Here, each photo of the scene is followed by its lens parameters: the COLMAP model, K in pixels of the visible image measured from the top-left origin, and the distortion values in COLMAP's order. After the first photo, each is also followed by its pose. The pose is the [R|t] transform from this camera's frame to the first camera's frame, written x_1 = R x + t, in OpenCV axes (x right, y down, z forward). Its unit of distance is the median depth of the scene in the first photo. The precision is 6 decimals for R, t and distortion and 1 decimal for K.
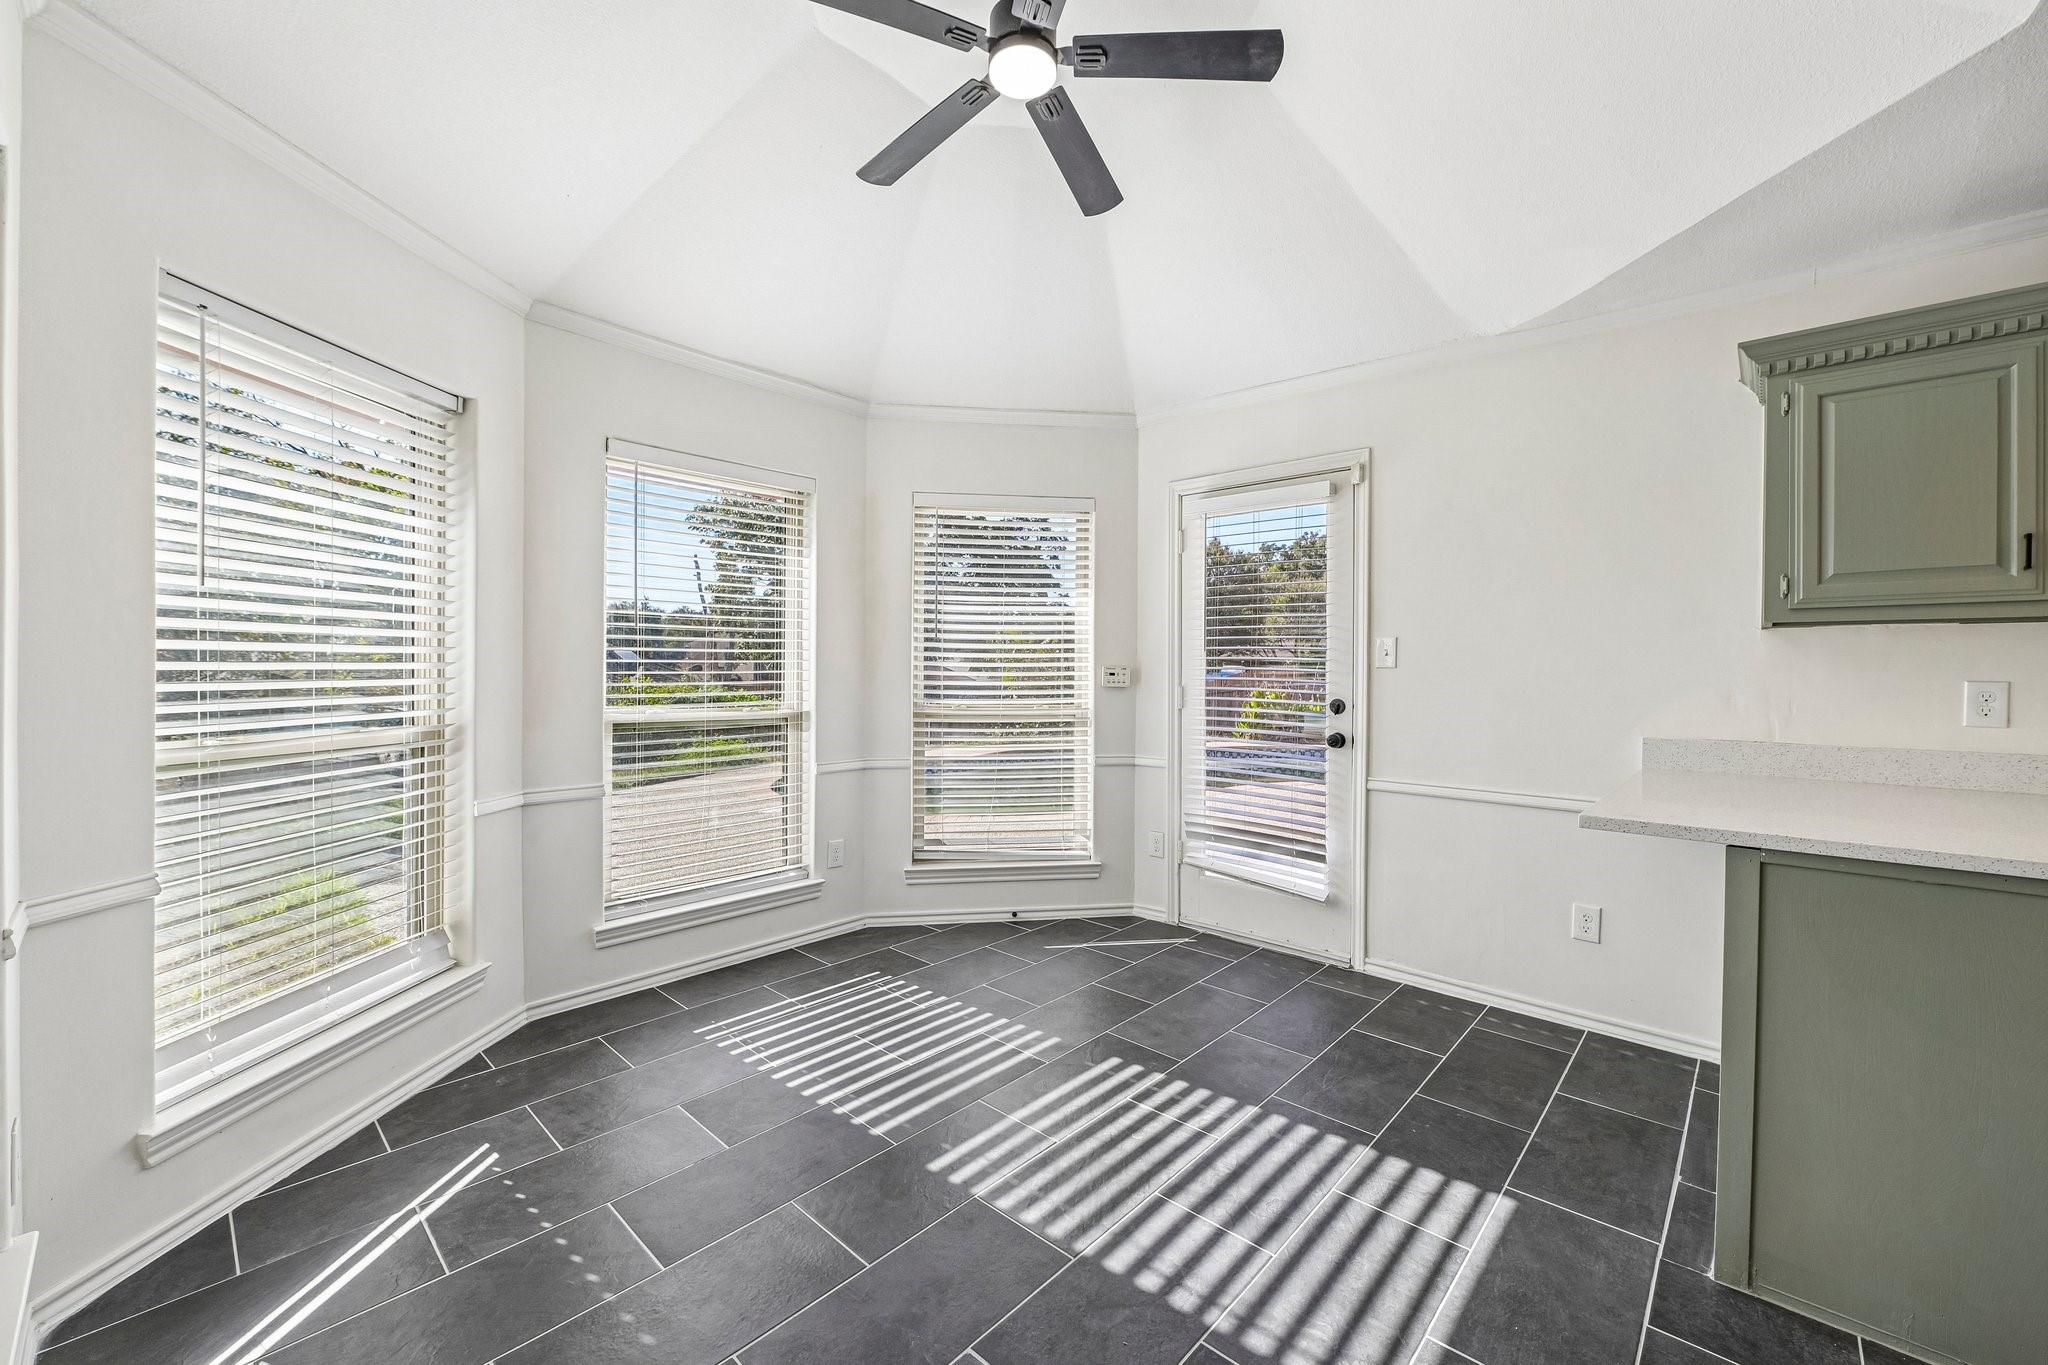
lens RADIAL K [[815.7, 0, 1017.4], [0, 815.7, 677.7], [0, 0, 1]] dist [-0.005035, -0.001121]
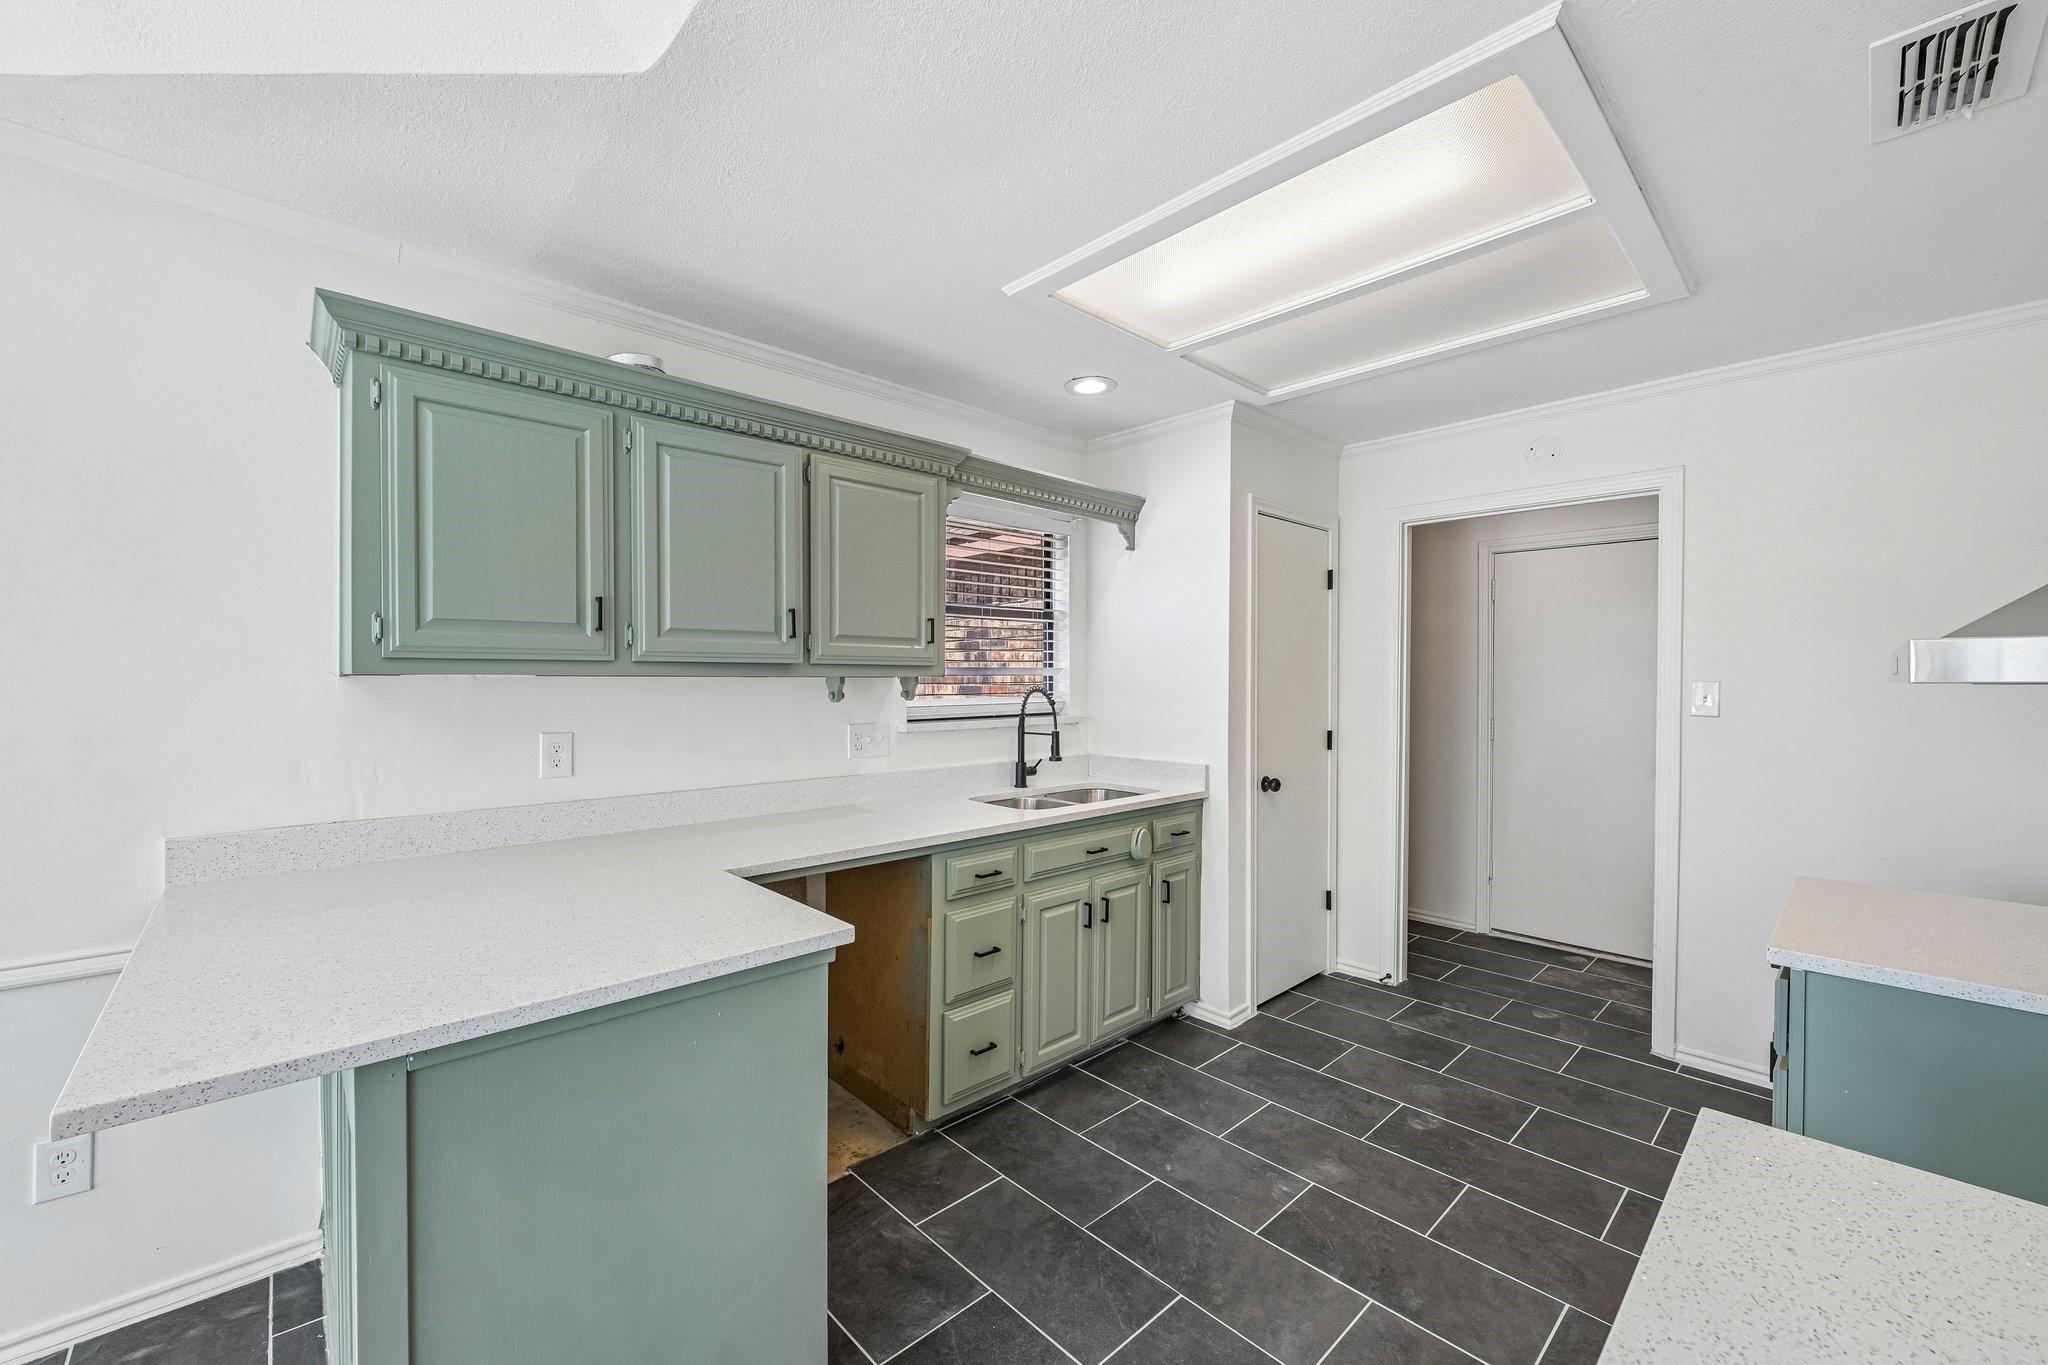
lens RADIAL K [[815.7, 0, 1040.2], [0, 815.7, 680.3], [0, 0, 1]] dist [-0.005035, -0.001121]
pose [[0.067878, -0.012237, 0.997619, 0.183857], [0.006594, 0.999908, 0.011816, -0.059439], [-0.997672, 0.005776, 0.067952, 0.272604]]
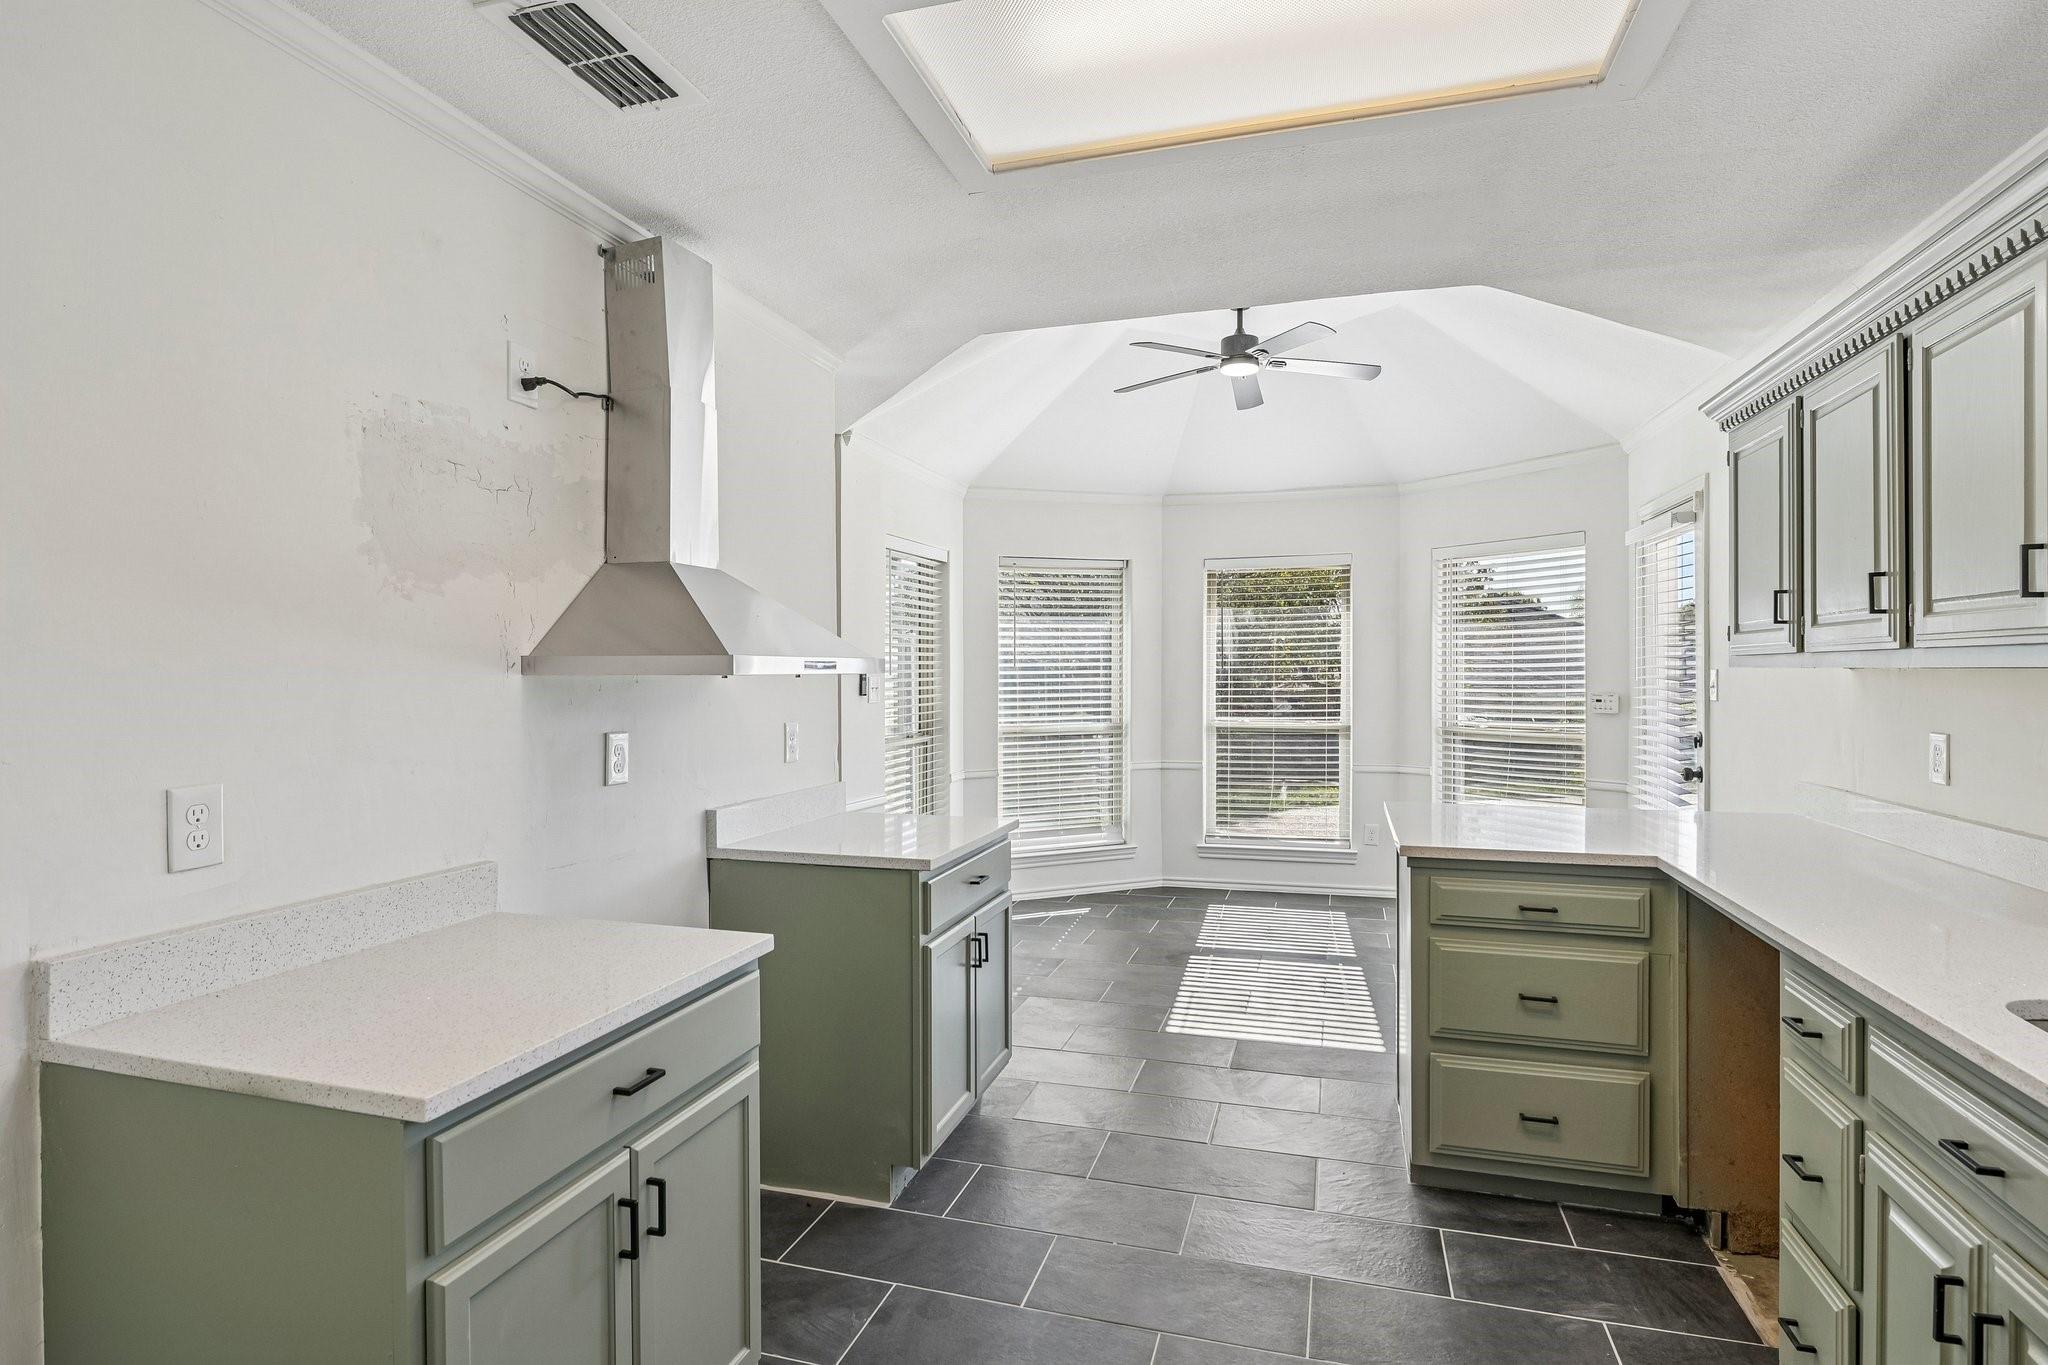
lens RADIAL K [[1052.1, 0, 1016.1], [0, 1052.1, 677.1], [0, 0, 1]] dist [-0.011949, 0.000354]
pose [[0.428452, -0.004310, -0.903554, 1.535699], [-0.000273, 0.999988, -0.004899, -0.042645], [0.903565, 0.002345, 0.428446, -0.354016]]
